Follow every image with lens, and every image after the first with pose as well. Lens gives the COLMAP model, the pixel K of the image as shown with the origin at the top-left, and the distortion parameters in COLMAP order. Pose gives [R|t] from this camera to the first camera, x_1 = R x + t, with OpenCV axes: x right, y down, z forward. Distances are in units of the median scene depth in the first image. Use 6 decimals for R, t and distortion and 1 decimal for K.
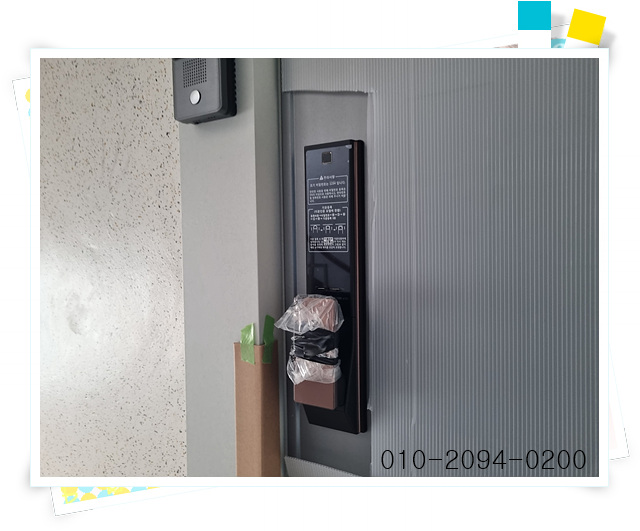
lens RADIAL K [[443.8, 0, 313.2], [0, 443.8, 261.7], [0, 0, 1]] dist [0.019227, -0.014248]
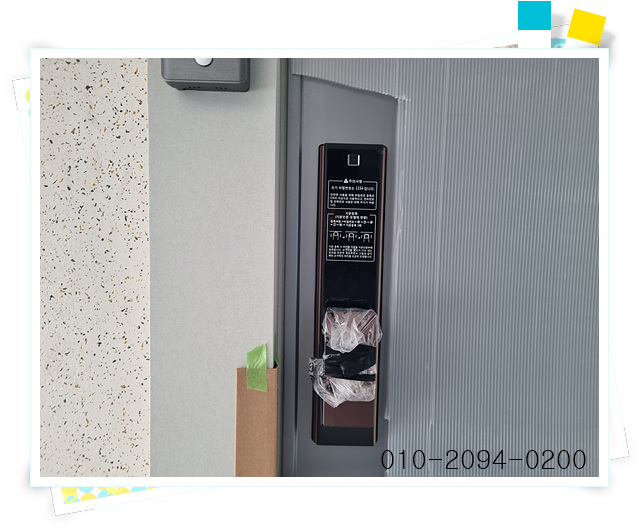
lens RADIAL K [[443.8, 0, 324.0], [0, 443.8, 267.5], [0, 0, 1]] dist [0.019227, -0.014248]
pose [[0.847380, -0.005533, 0.530959, -0.385715], [-0.018068, 0.999066, 0.039246, -0.033453], [-0.530680, -0.042850, 0.846488, 0.178026]]
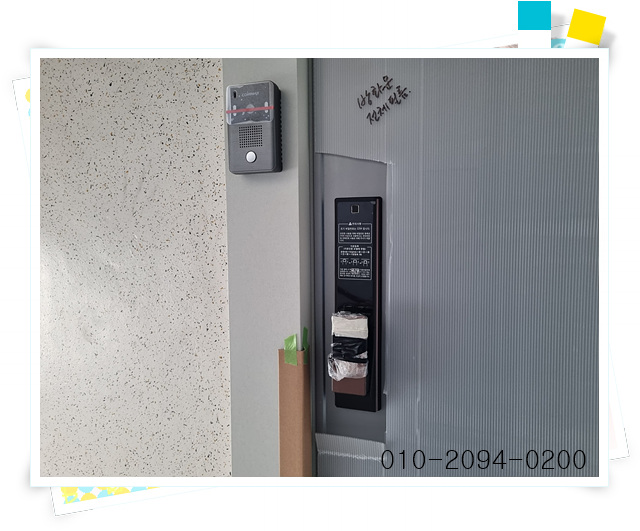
lens RADIAL K [[443.8, 0, 327.0], [0, 443.8, 263.8], [0, 0, 1]] dist [0.019227, -0.014248]
pose [[0.974933, -0.007736, 0.222363, -0.260567], [-0.001407, 0.999161, 0.040933, -0.093302], [-0.222493, -0.040220, 0.974104, -0.212474]]
